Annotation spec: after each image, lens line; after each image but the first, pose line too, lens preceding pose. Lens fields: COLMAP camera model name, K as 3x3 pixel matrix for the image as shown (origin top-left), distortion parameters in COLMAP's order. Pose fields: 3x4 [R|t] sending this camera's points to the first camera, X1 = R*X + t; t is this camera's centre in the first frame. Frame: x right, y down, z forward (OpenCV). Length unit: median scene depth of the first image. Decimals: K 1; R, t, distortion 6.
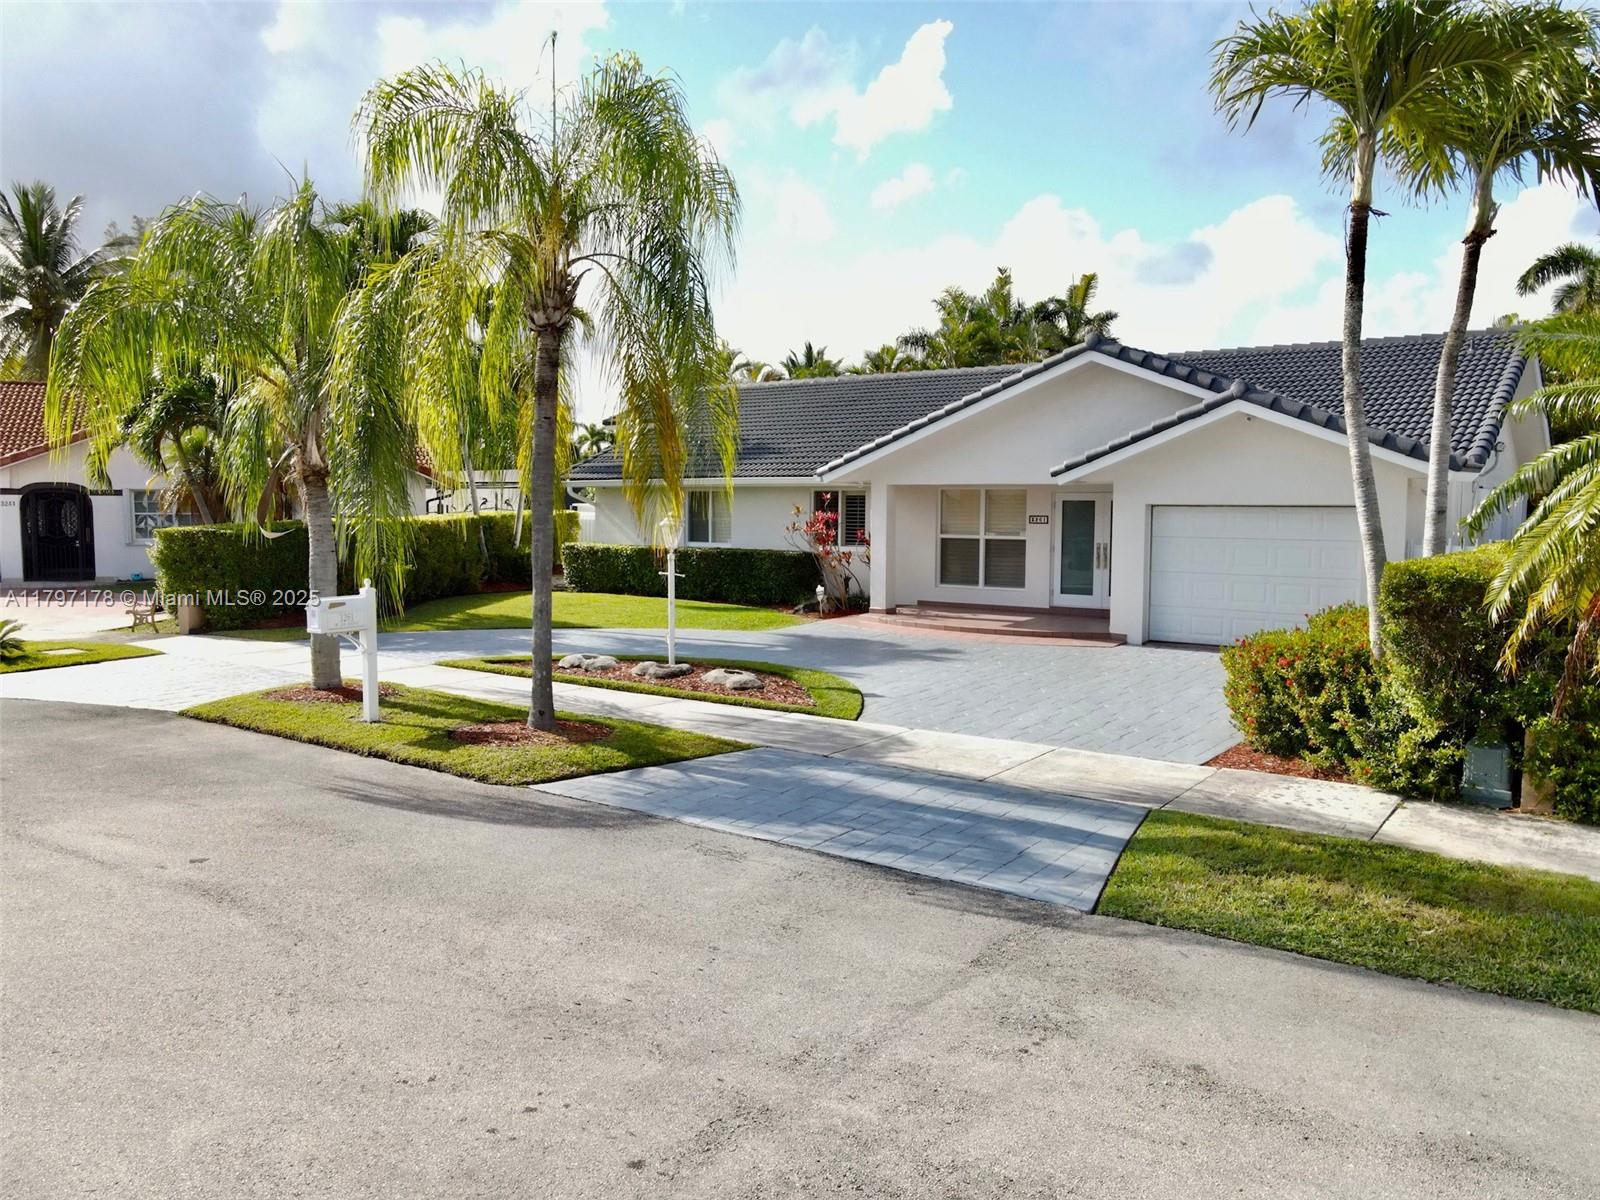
lens RADIAL K [[1171.7, 0, 800.0], [0, 1171.7, 600.0], [0, 0, 1]] dist [0.030238, 0.000486]
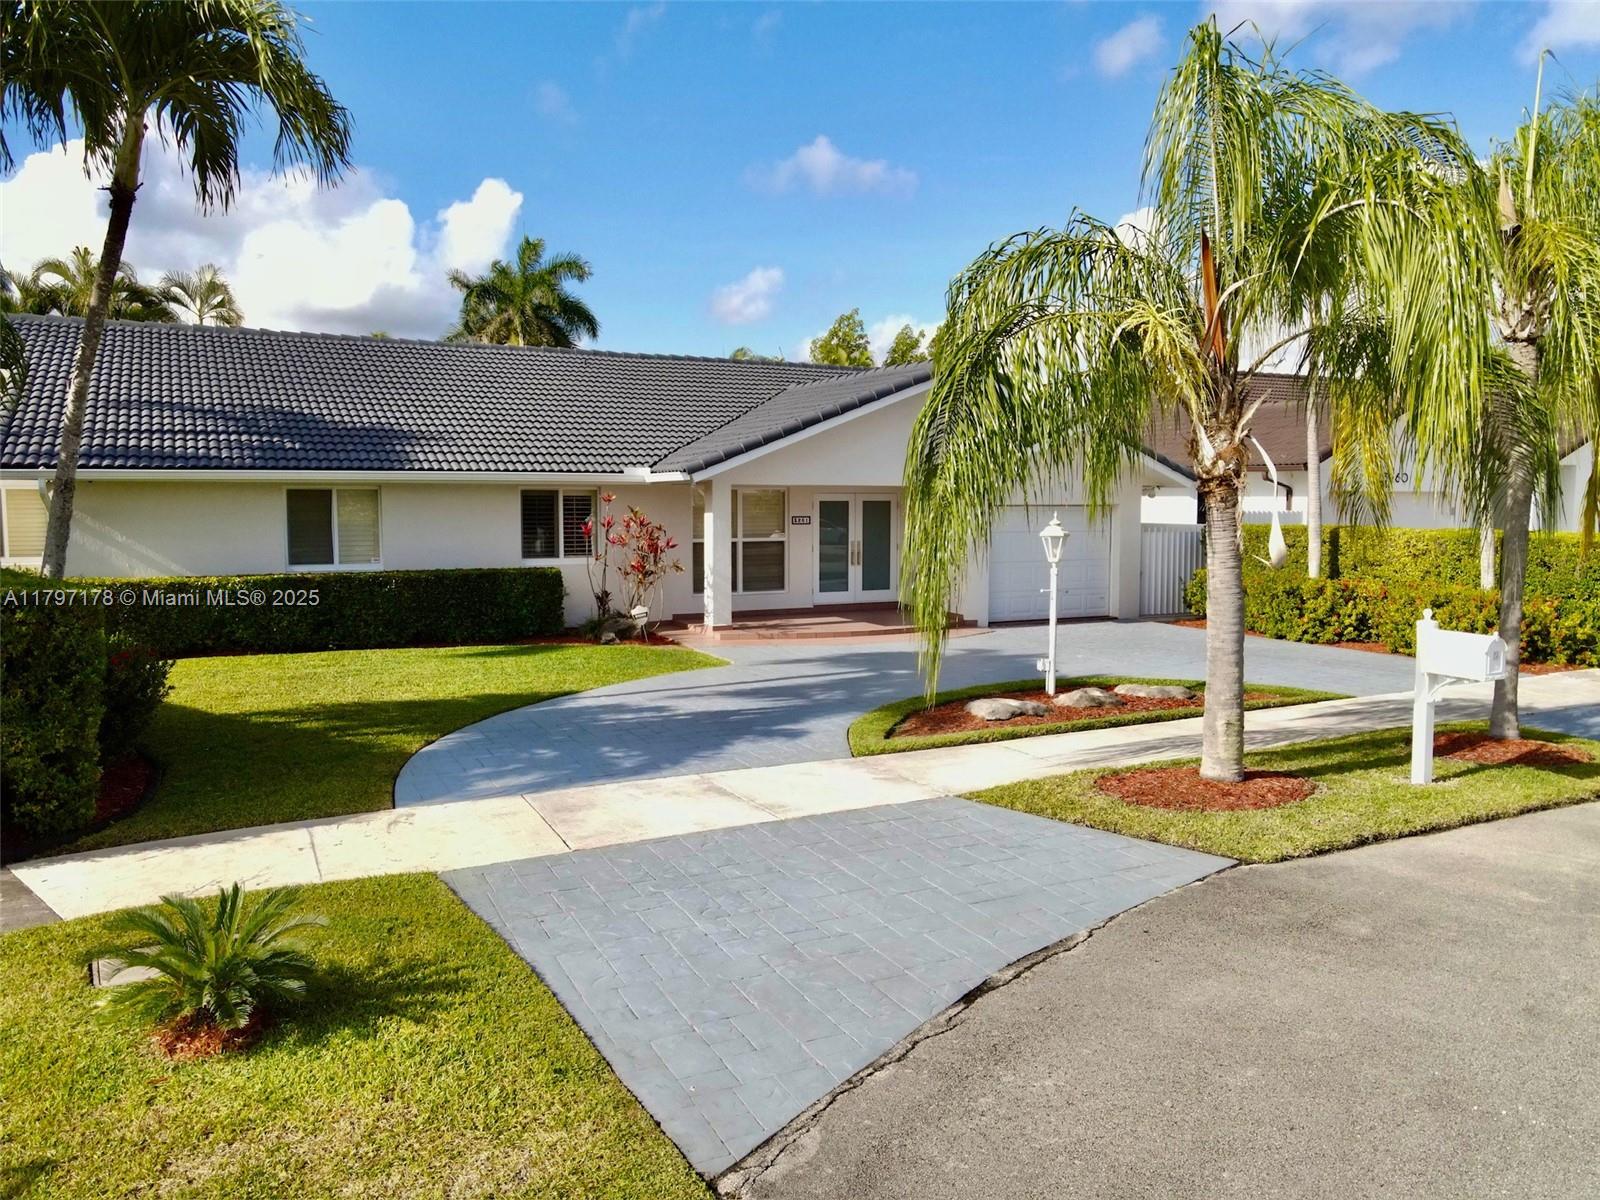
lens RADIAL K [[1171.7, 0, 800.0], [0, 1171.7, 600.0], [0, 0, 1]] dist [0.030238, 0.000486]
pose [[0.411634, -0.079645, 0.907863, -0.702147], [0.073633, 0.995824, 0.053975, -0.054018], [-0.908370, 0.044631, 0.415779, 0.576537]]
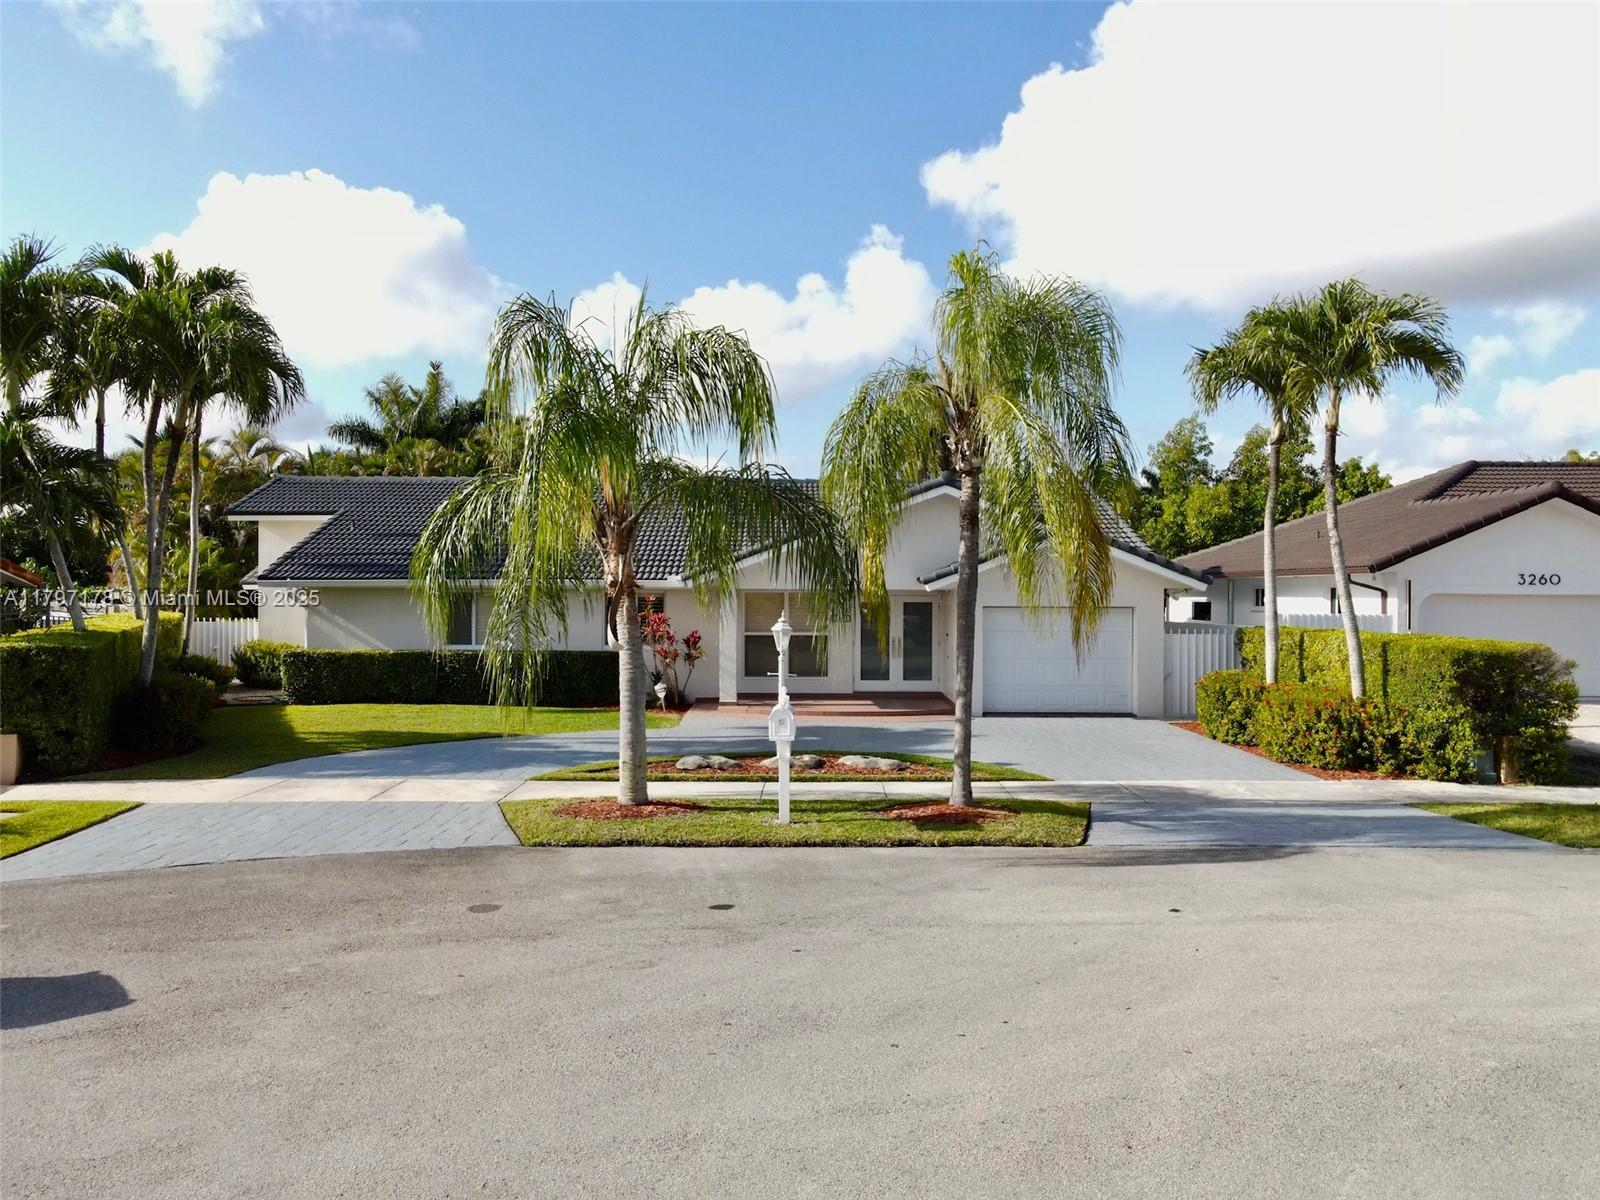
lens RADIAL K [[1171.7, 0, 800.0], [0, 1171.7, 600.0], [0, 0, 1]] dist [0.030238, 0.000486]
pose [[0.791650, -0.000007, 0.610974, -0.546446], [0.048438, 0.996853, -0.062751, -0.014737], [-0.609051, 0.079271, 0.789159, 0.087124]]
